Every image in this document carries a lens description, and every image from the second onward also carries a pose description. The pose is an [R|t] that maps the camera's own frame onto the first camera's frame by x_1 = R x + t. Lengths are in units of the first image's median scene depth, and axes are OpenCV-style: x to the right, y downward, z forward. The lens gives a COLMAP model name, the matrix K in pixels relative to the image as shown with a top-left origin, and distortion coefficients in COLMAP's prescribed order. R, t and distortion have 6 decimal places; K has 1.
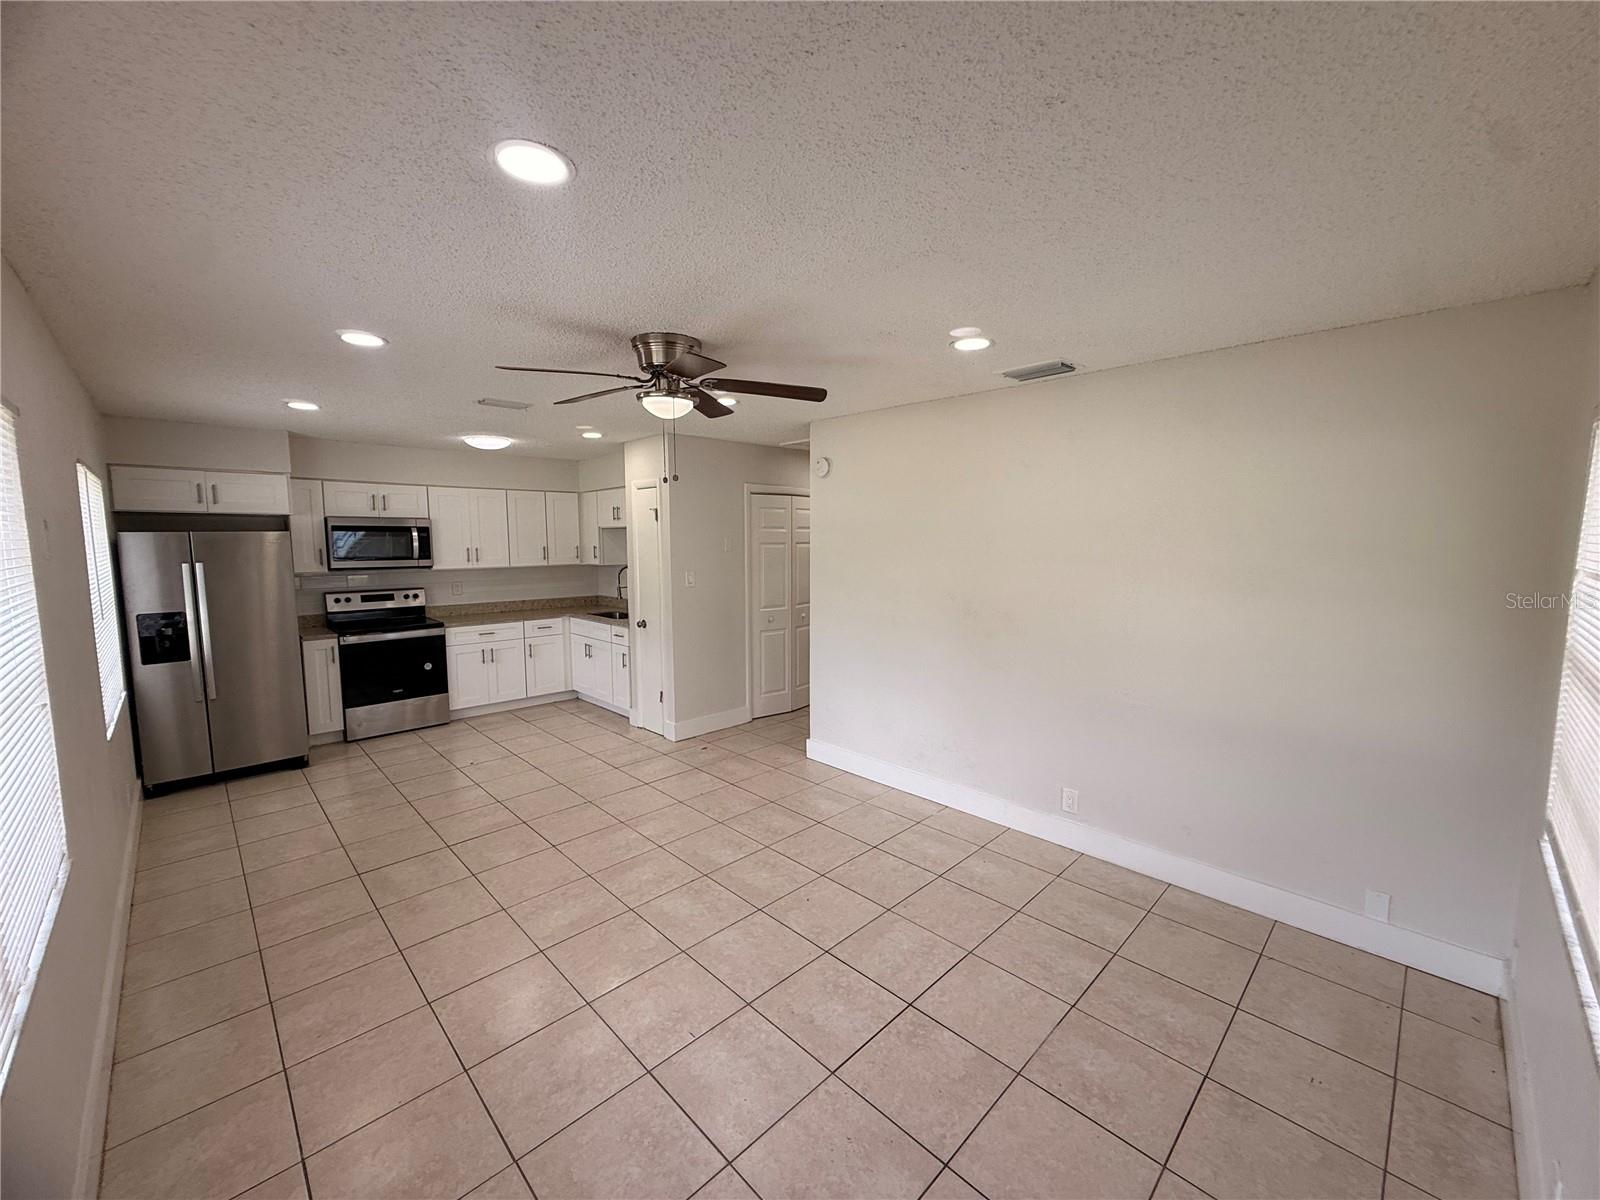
lens RADIAL K [[637.7, 0, 793.6], [0, 637.7, 599.9], [0, 0, 1]] dist [0.001505, 0.000100]
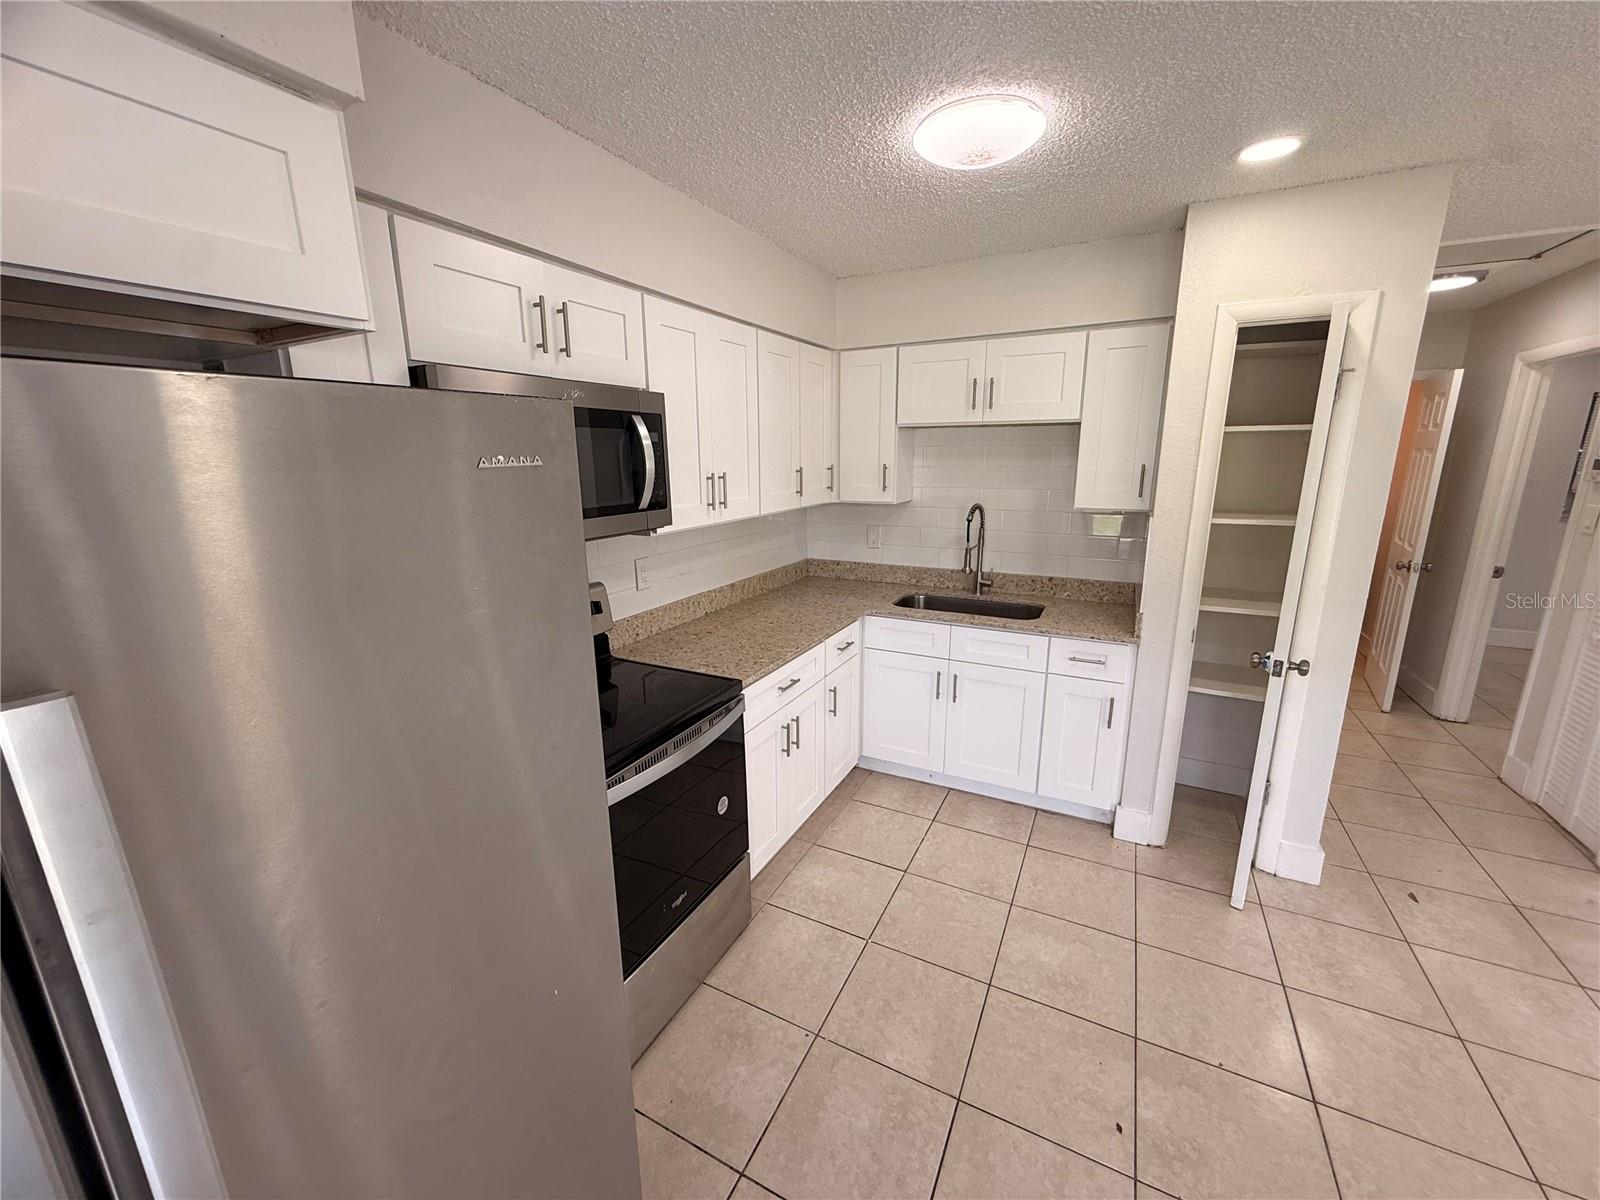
lens RADIAL K [[637.7, 0, 795.2], [0, 637.7, 598.4], [0, 0, 1]] dist [0.001505, 0.000100]
pose [[0.947675, -0.076204, 0.310008, -0.682053], [0.035540, 0.990239, 0.134771, -0.065422], [-0.317252, -0.116701, 0.941133, 0.701982]]
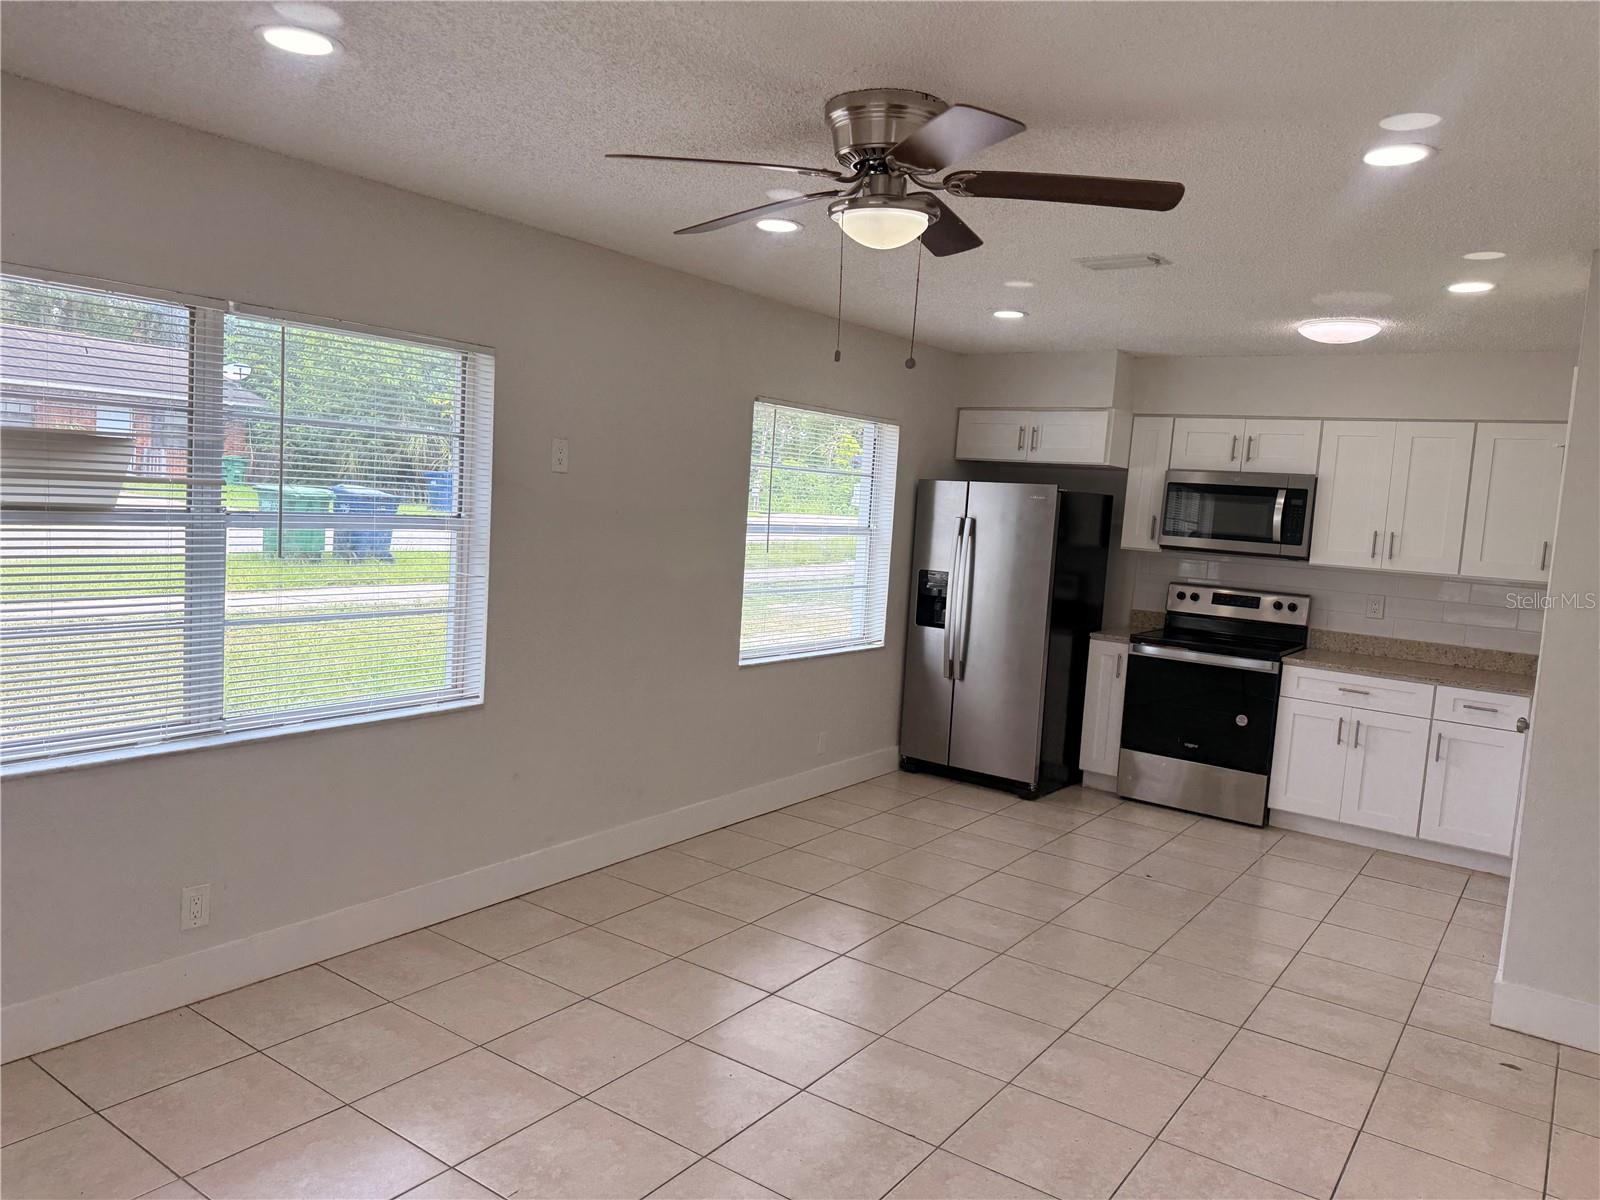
lens RADIAL K [[1130.5, 0, 795.5], [0, 1130.5, 602.7], [0, 0, 1]] dist [0.047401, -0.062033]
pose [[0.177724, 0.109787, -0.977937, 0.405927], [-0.159622, 0.983813, 0.081438, -0.025704], [0.971048, 0.141626, 0.192372, 0.401934]]
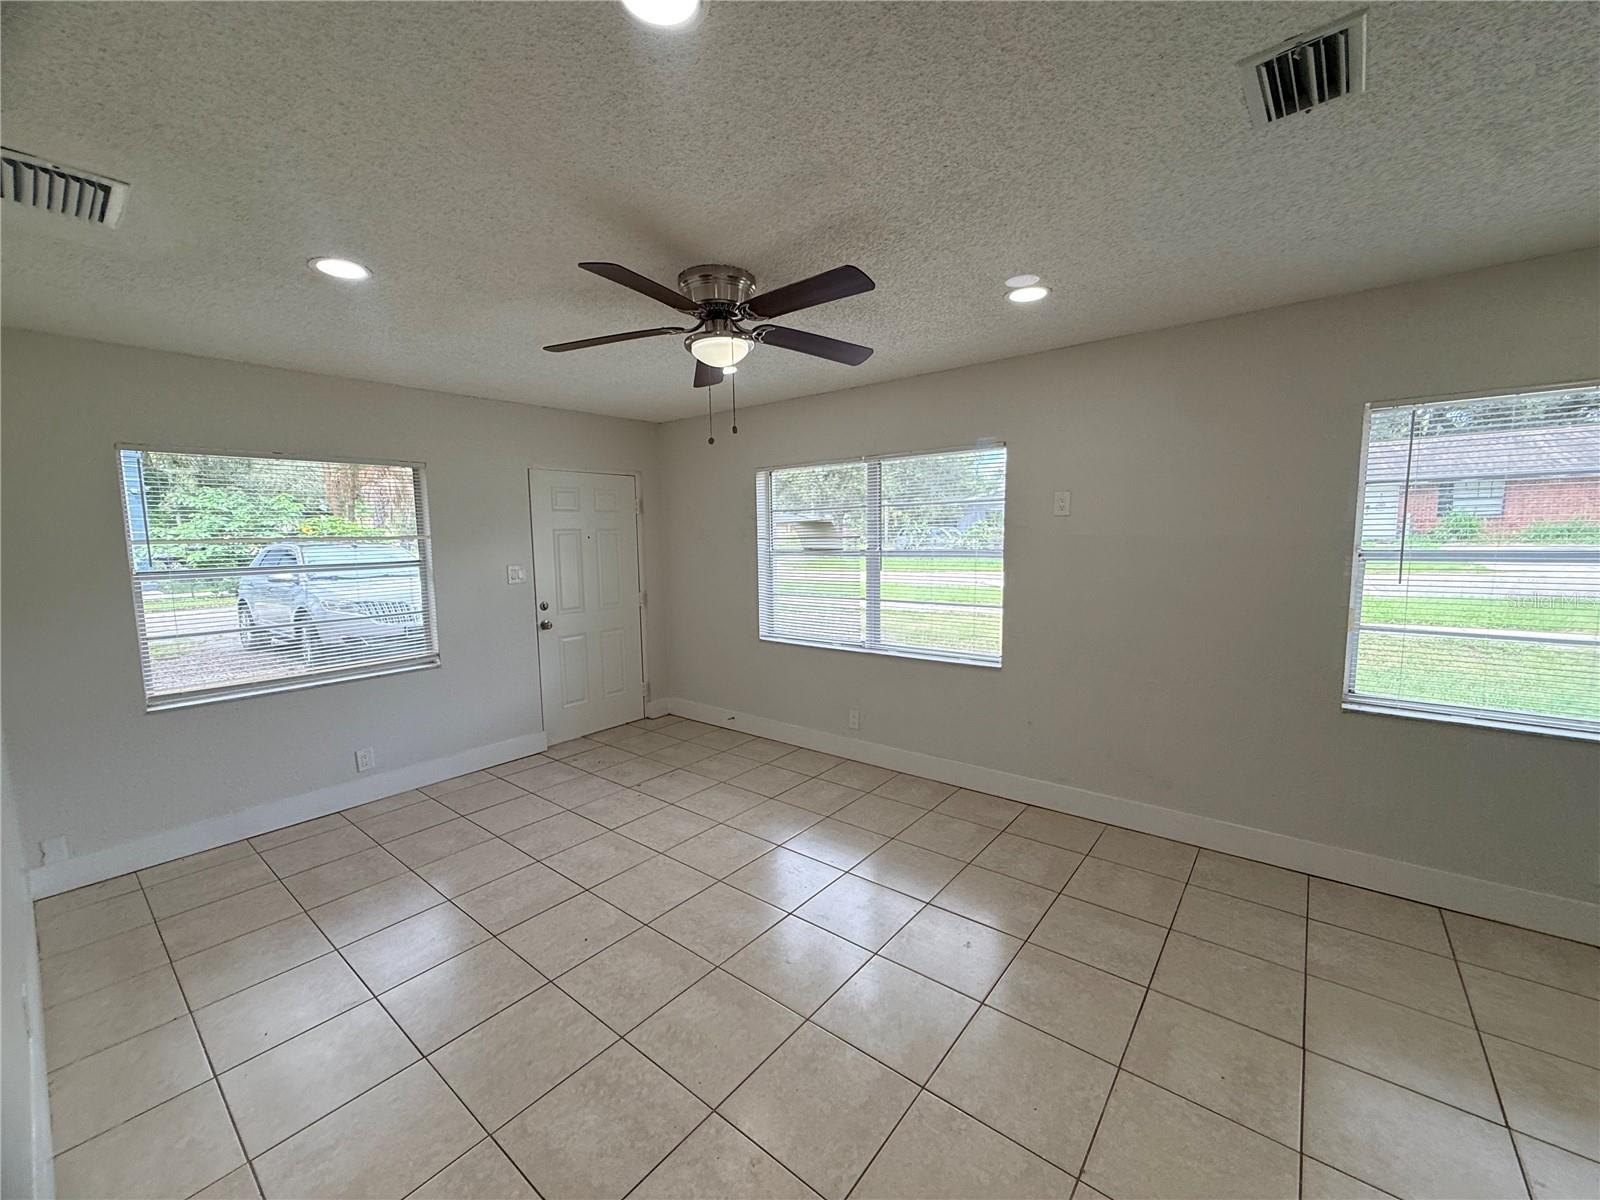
lens RADIAL K [[637.7, 0, 789.7], [0, 637.7, 588.2], [0, 0, 1]] dist [0.001505, 0.000100]
pose [[-0.993380, 0.031536, -0.110461, -0.093121], [0.010628, 0.982686, 0.184976, -0.075841], [0.114382, 0.182577, -0.976515, 0.997872]]
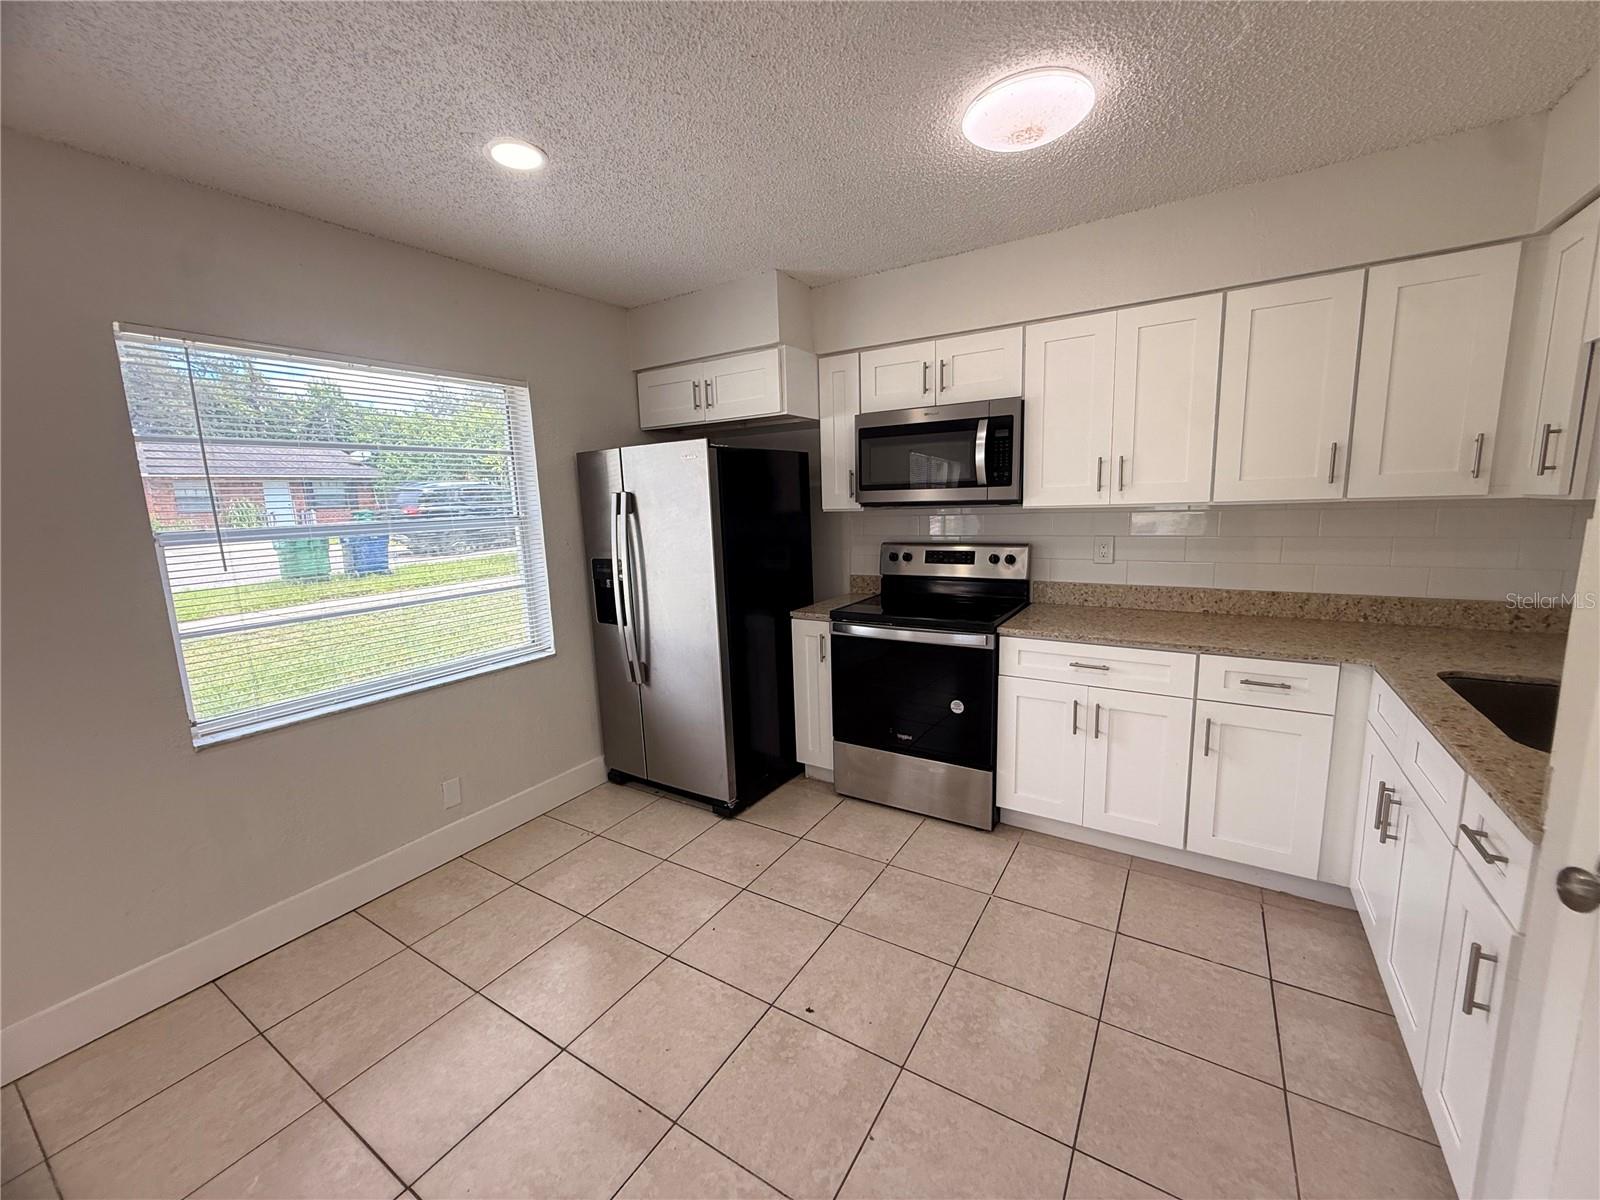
lens RADIAL K [[637.7, 0, 797.7], [0, 637.7, 600.0], [0, 0, 1]] dist [0.001505, 0.000100]
pose [[0.236176, 0.151109, -0.959889, -0.155795], [-0.059008, 0.988242, 0.141054, -0.041181], [0.969917, 0.023328, 0.242316, 0.813848]]
